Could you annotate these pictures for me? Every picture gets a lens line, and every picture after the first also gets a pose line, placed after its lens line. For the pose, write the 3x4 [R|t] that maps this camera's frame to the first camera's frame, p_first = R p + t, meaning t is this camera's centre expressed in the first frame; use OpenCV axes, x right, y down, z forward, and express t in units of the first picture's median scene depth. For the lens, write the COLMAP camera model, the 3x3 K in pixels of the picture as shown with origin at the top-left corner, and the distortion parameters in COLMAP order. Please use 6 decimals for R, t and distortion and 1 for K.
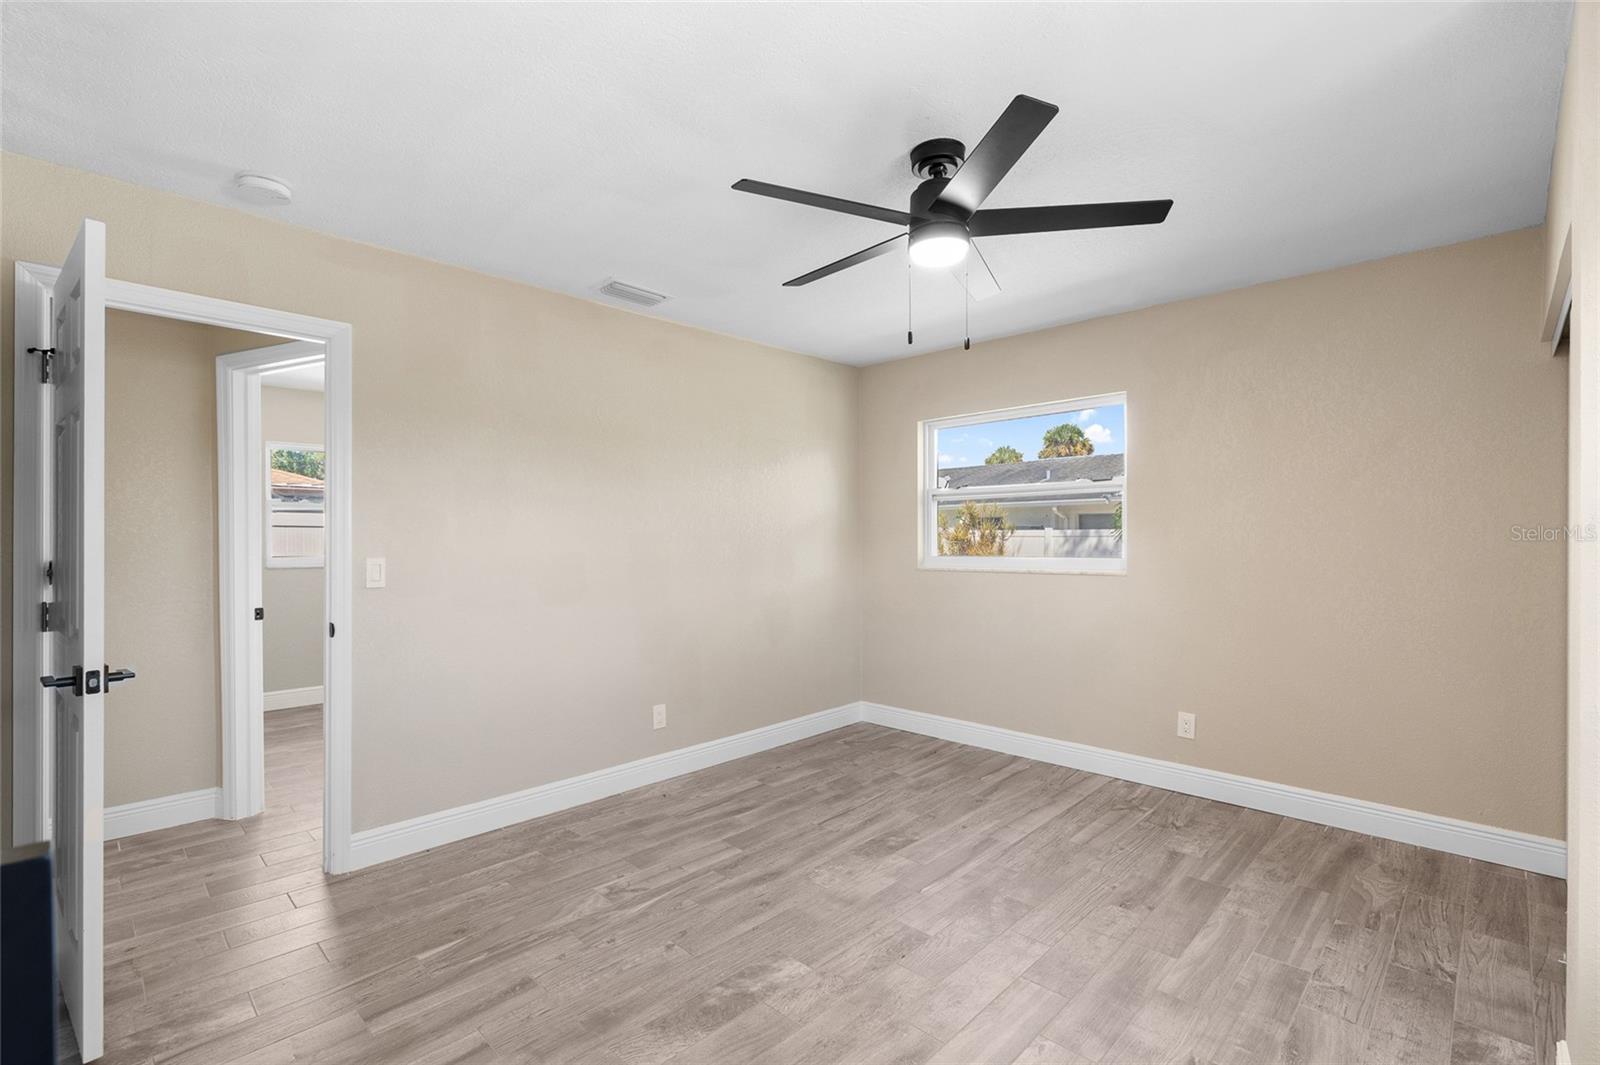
lens RADIAL K [[722.0, 0, 800.0], [0, 722.0, 532.5], [0, 0, 1]] dist [-0.005641, 0.001213]
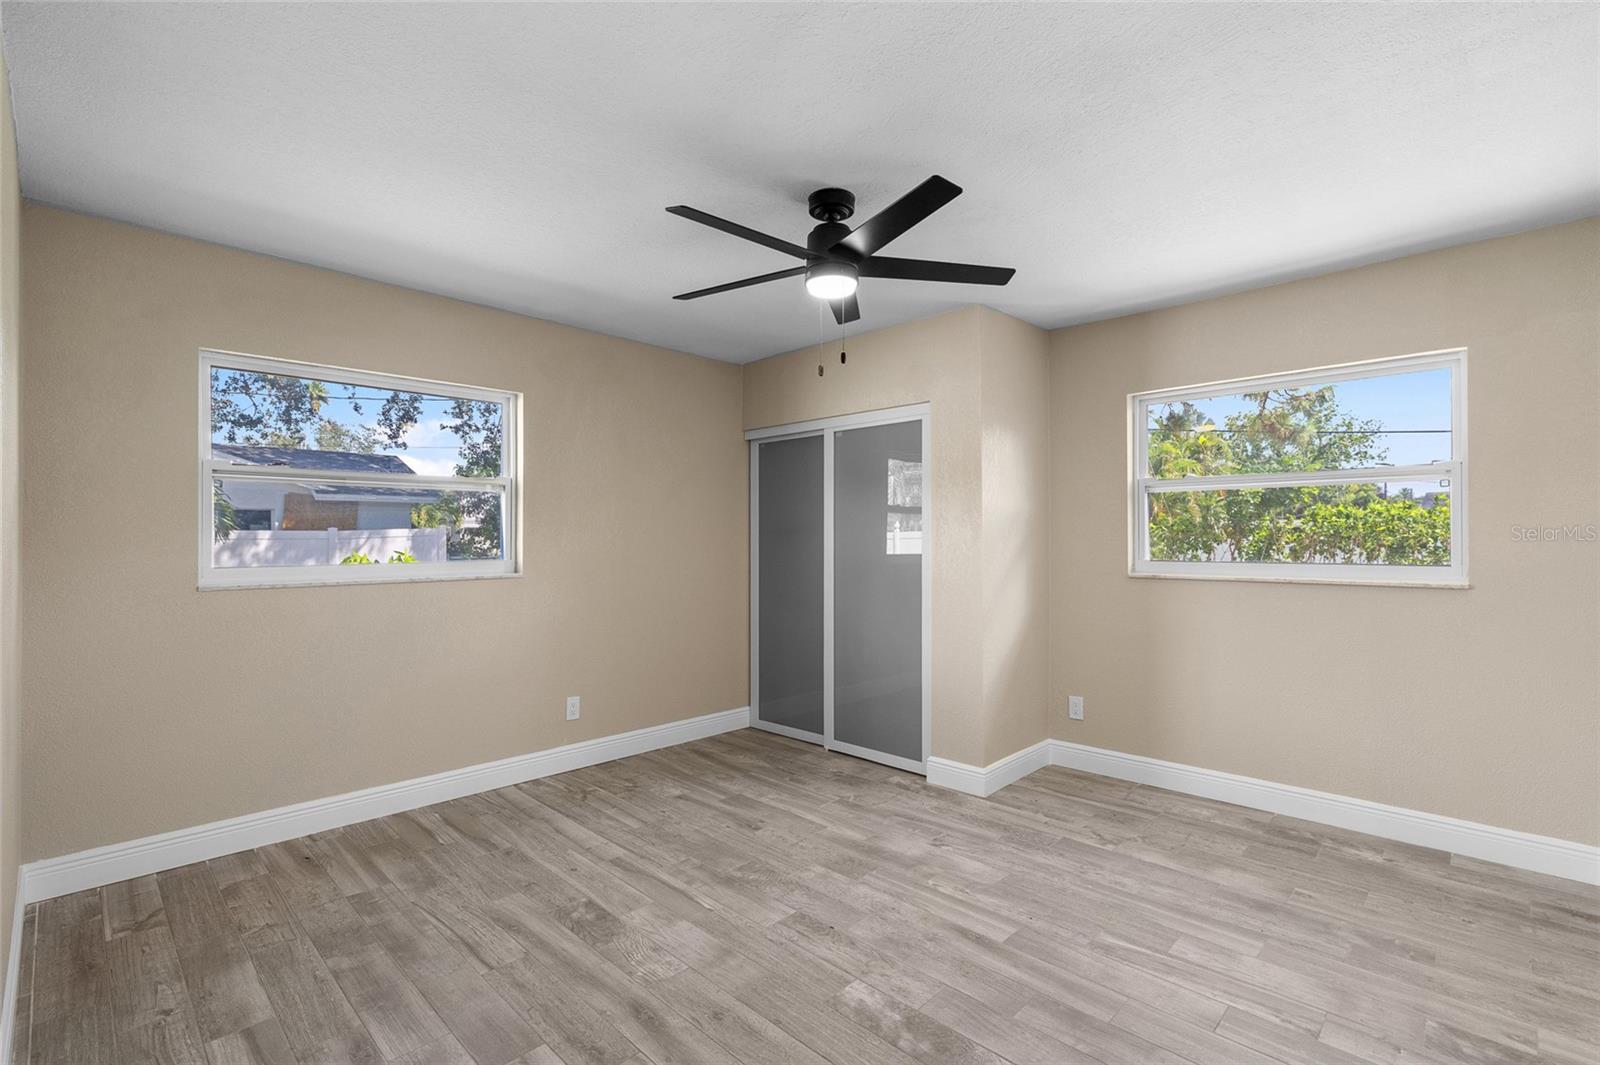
lens RADIAL K [[722.0, 0, 800.0], [0, 722.0, 532.5], [0, 0, 1]] dist [-0.005641, 0.001213]
pose [[0.000402, 0.013919, 0.999903, -0.748849], [-0.007106, 0.999878, -0.013916, 0.011428], [-0.999975, -0.007100, 0.000501, 0.837082]]
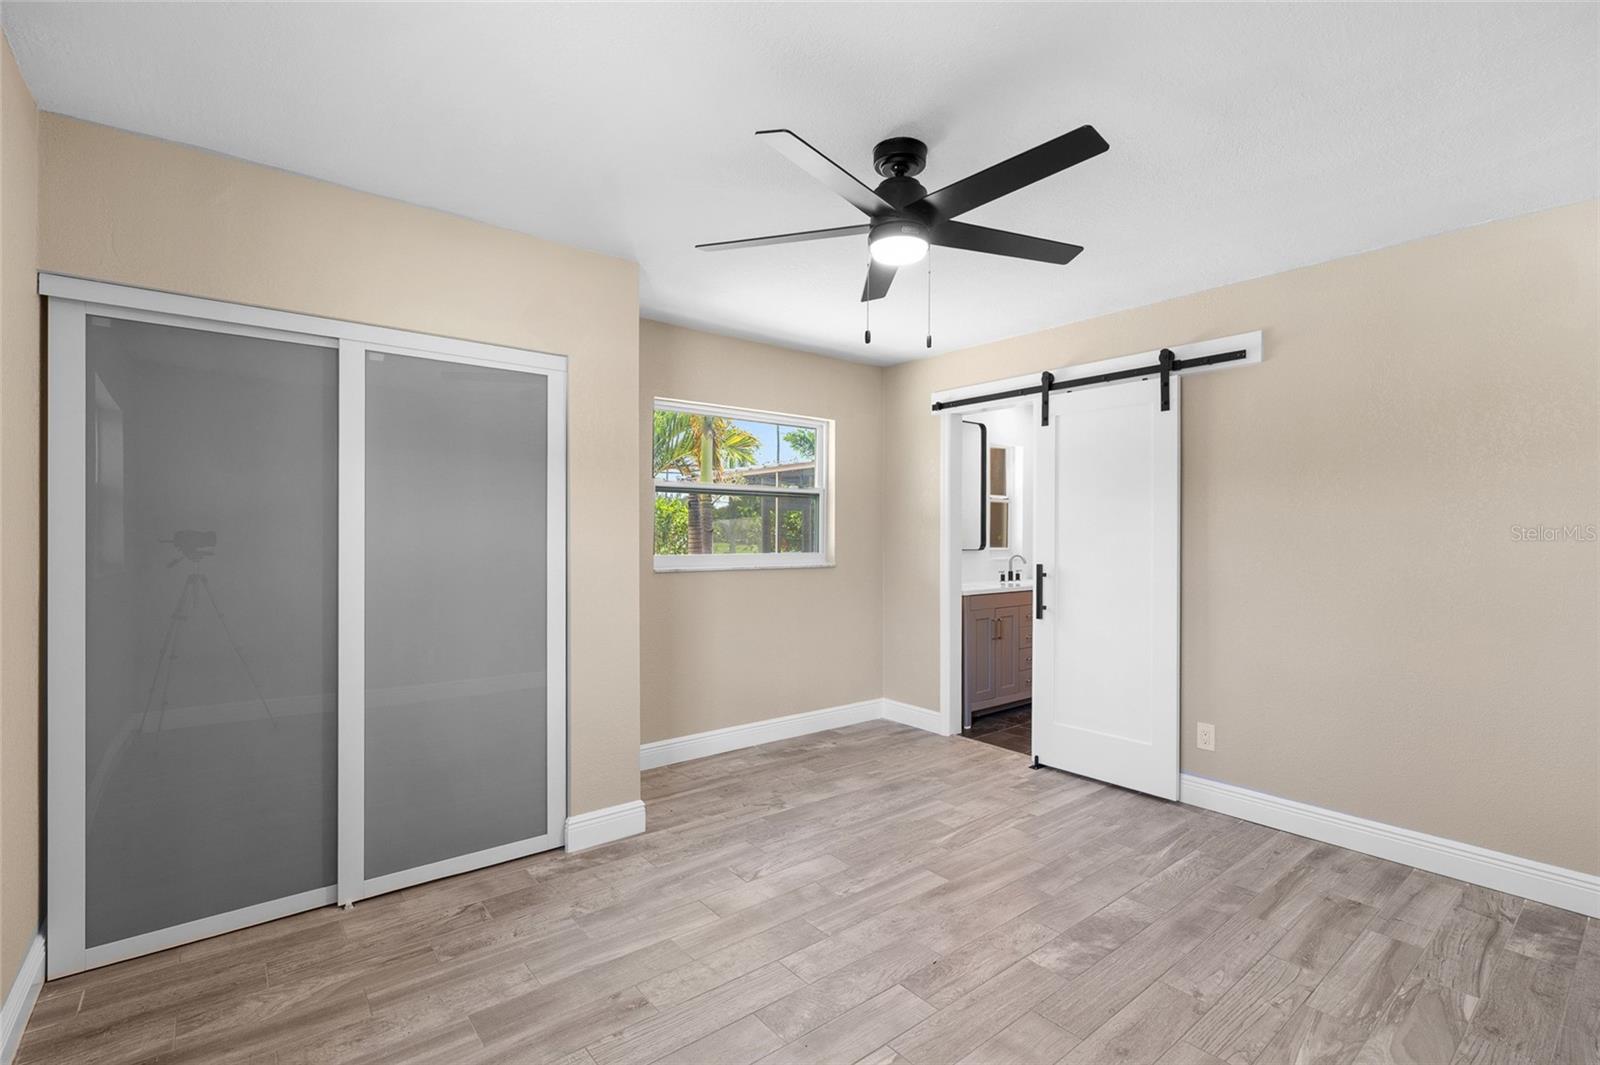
lens RADIAL K [[722.0, 0, 800.0], [0, 722.0, 532.5], [0, 0, 1]] dist [-0.005641, 0.001213]
pose [[-0.992842, -0.000045, 0.119437, 0.166045], [-0.001601, 0.999915, -0.012927, 0.011171], [-0.119426, -0.013025, -0.992758, 1.598017]]
